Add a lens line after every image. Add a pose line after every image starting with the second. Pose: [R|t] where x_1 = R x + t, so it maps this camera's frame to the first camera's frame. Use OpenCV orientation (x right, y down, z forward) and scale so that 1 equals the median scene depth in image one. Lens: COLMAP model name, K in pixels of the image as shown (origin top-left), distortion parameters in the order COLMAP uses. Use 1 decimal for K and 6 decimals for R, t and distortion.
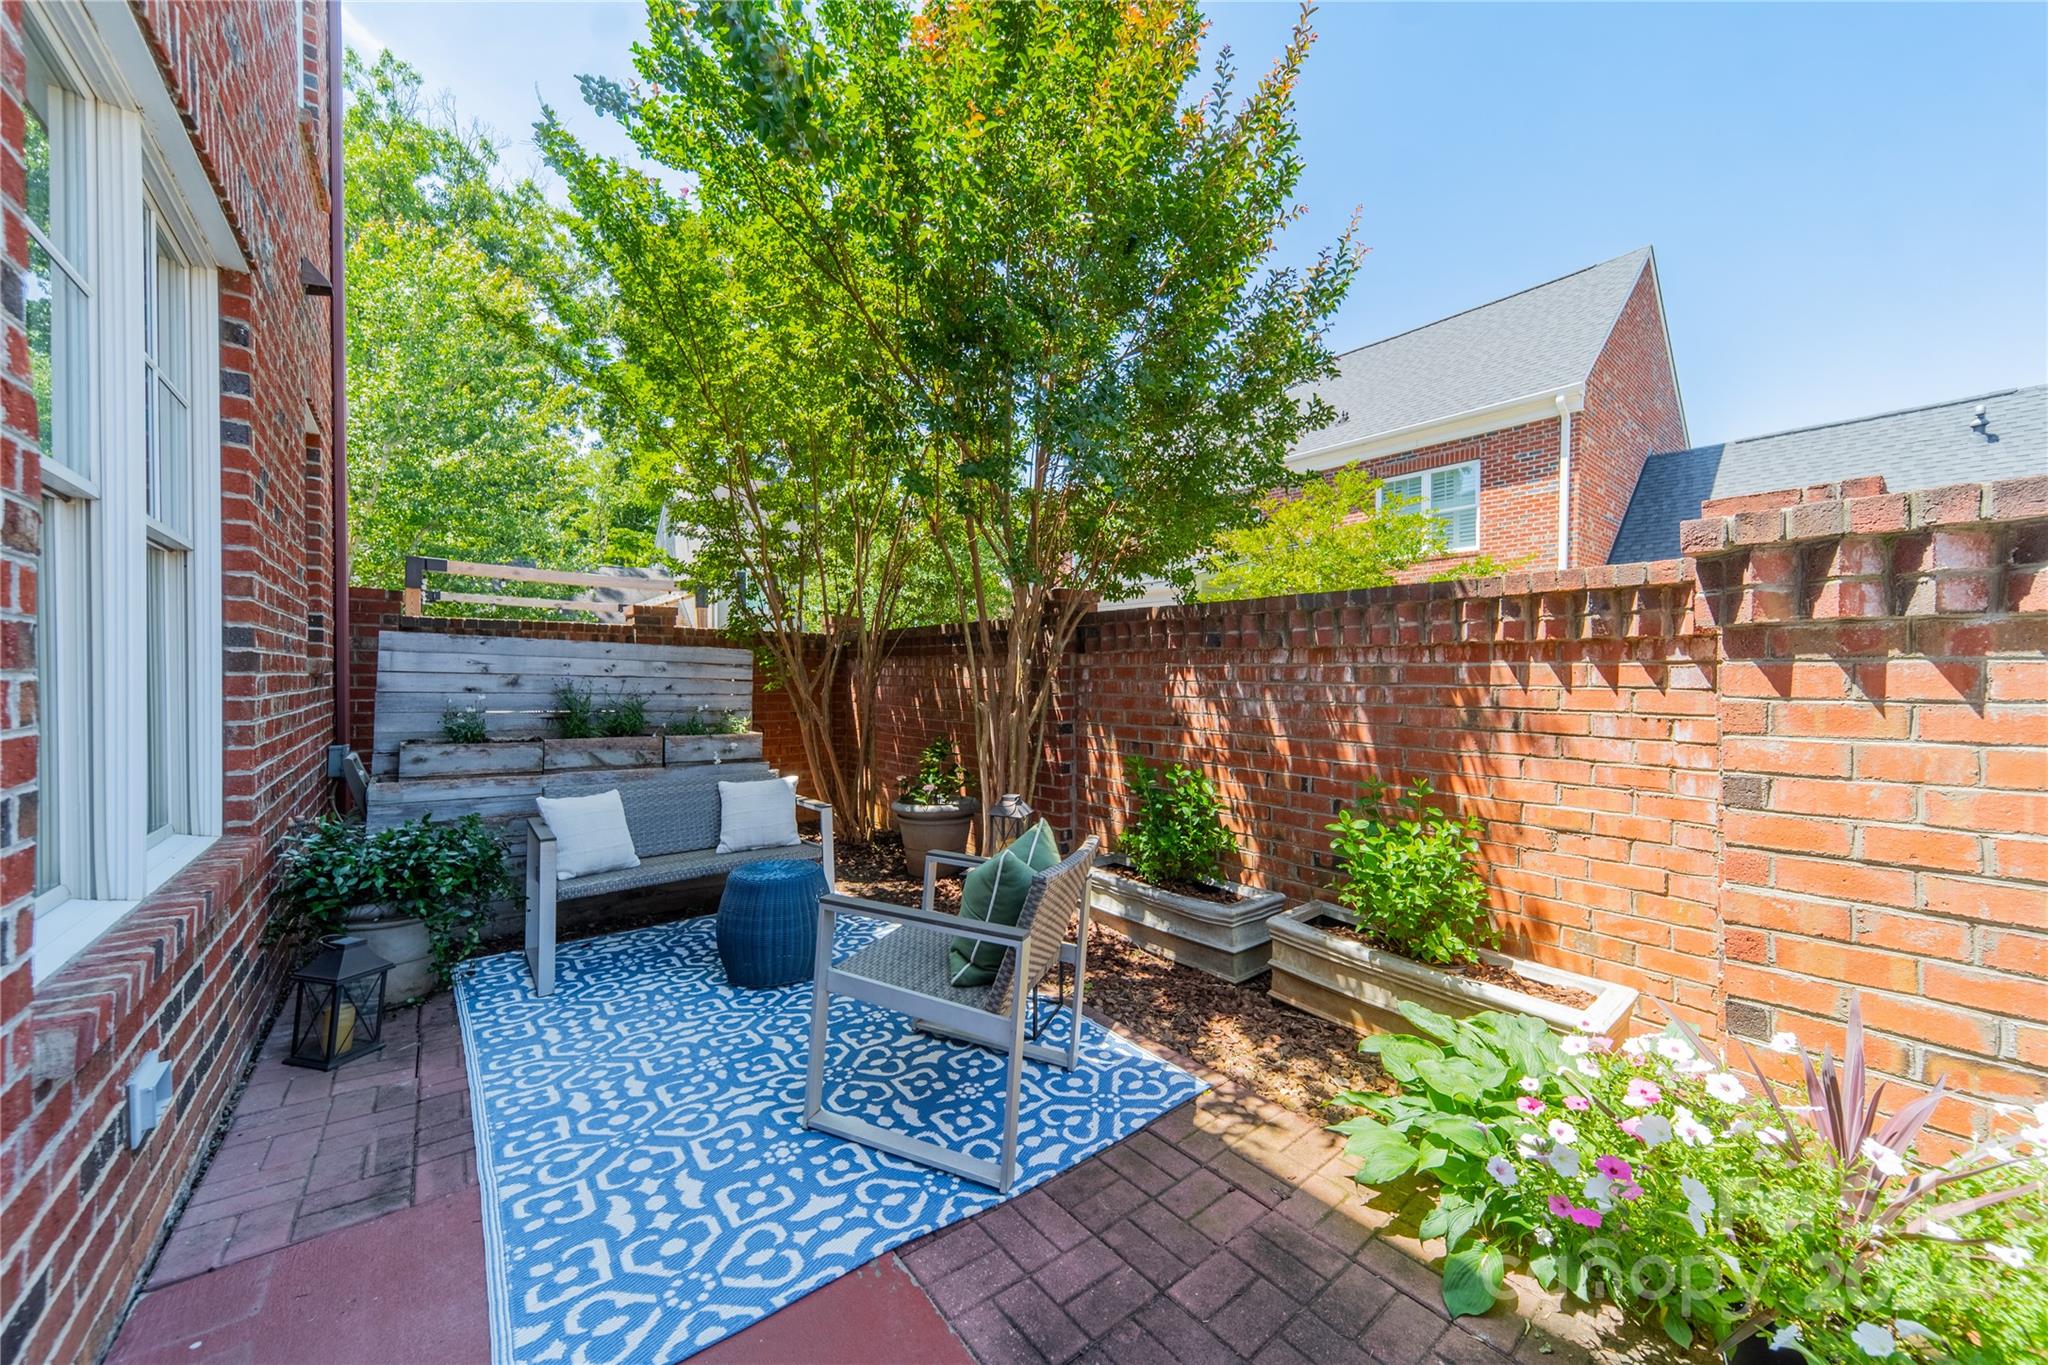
lens RADIAL K [[734.6, 0, 1017.9], [0, 734.6, 679.5], [0, 0, 1]] dist [0.010508, -0.000252]
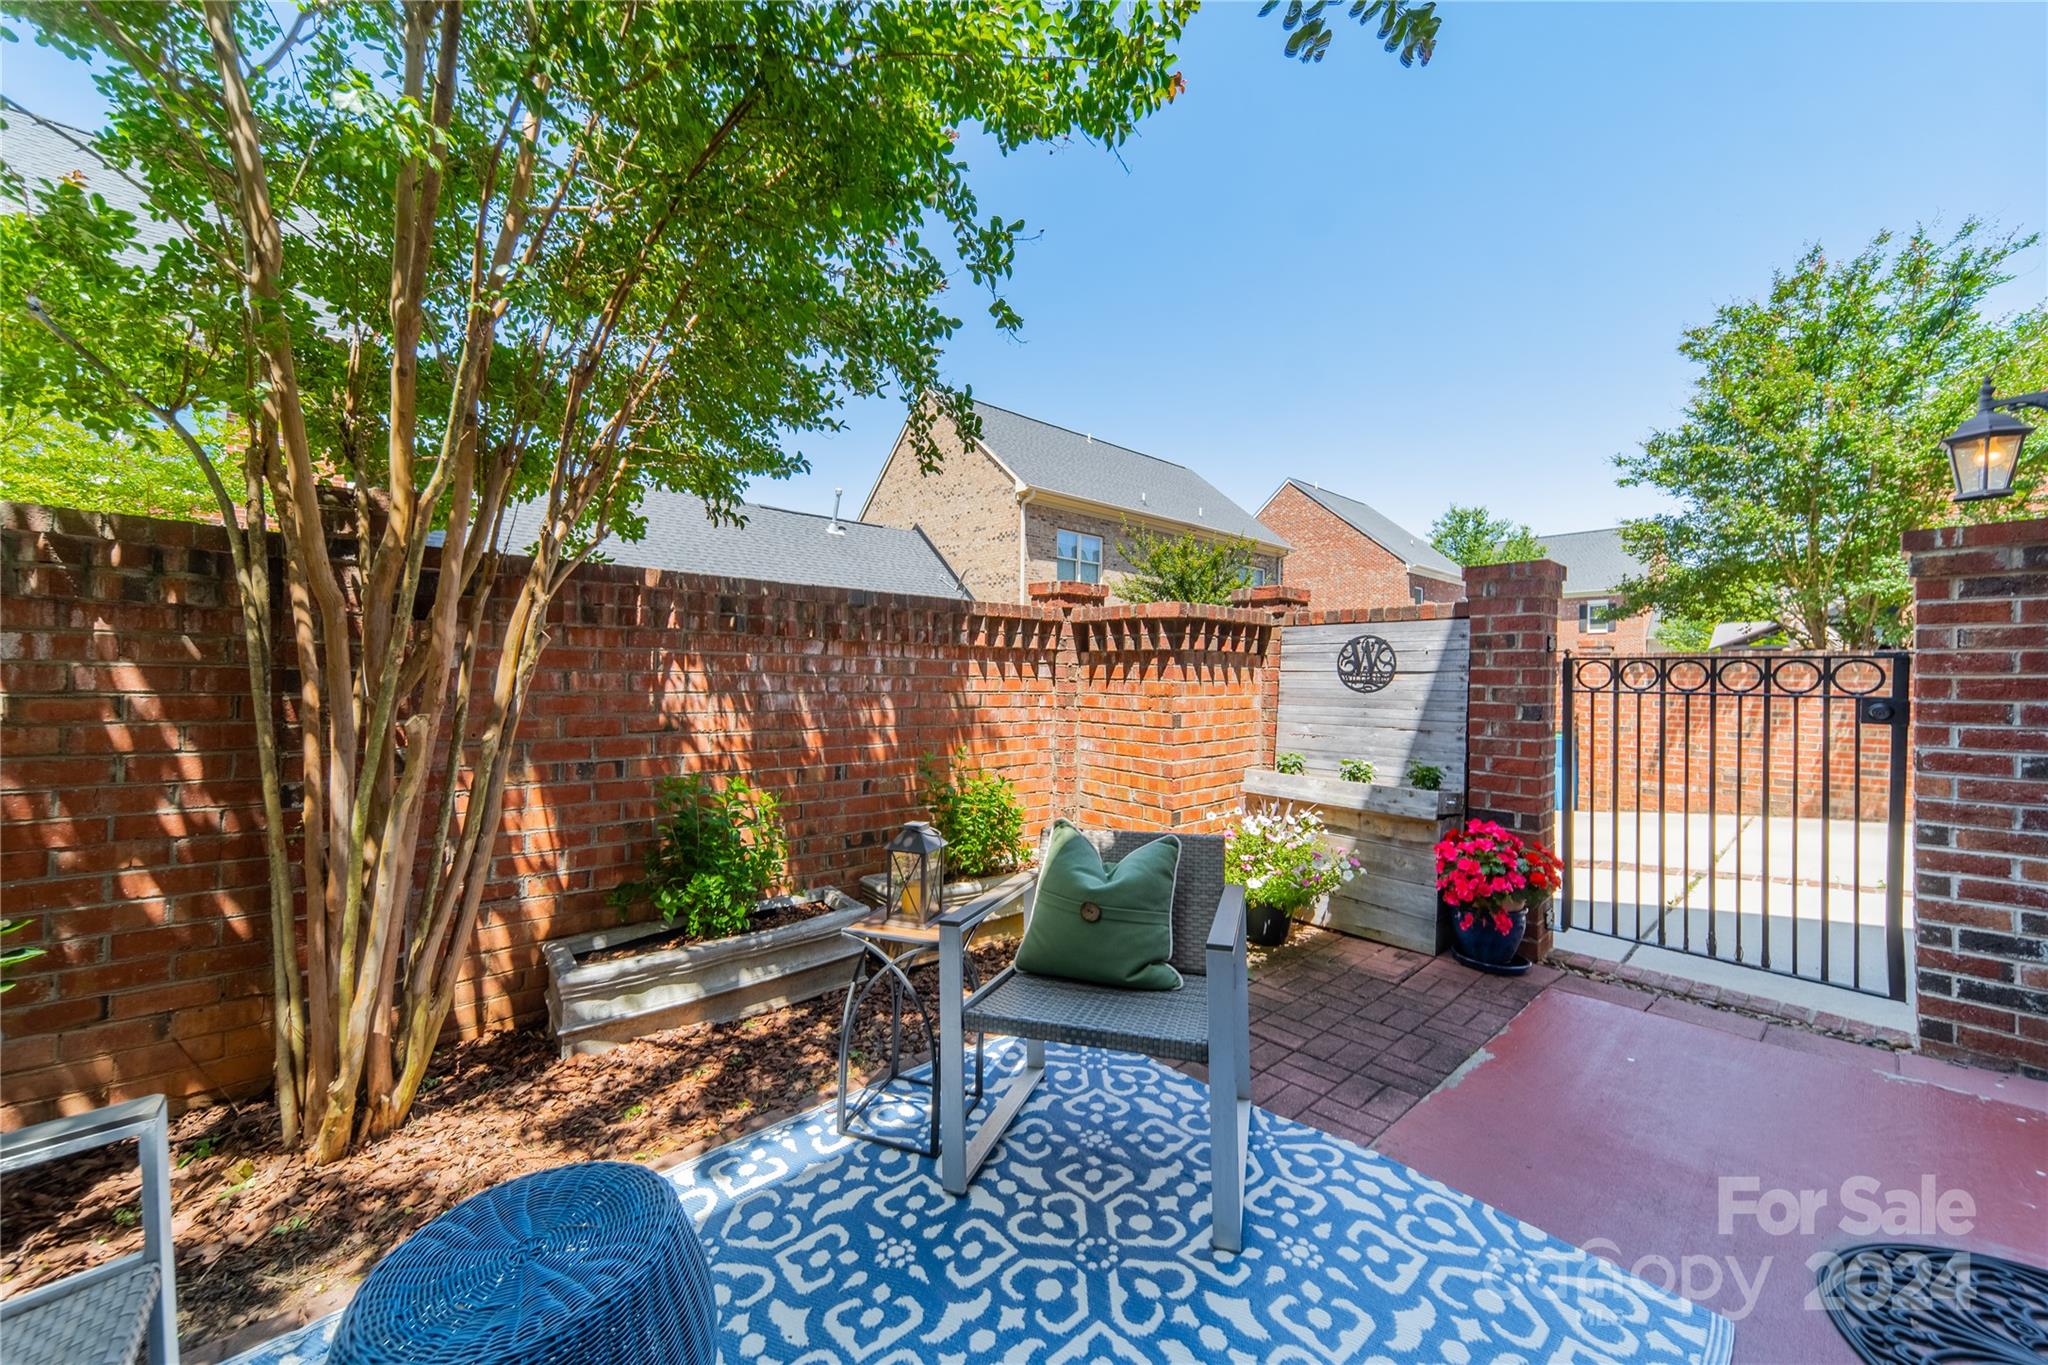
lens RADIAL K [[734.6, 0, 1030.6], [0, 734.6, 679.5], [0, 0, 1]] dist [0.010508, -0.000252]
pose [[-0.039921, -0.008388, 0.999168, -0.661911], [-0.002300, 0.999963, 0.008302, 0.001749], [-0.999200, -0.001967, -0.039938, 0.787325]]
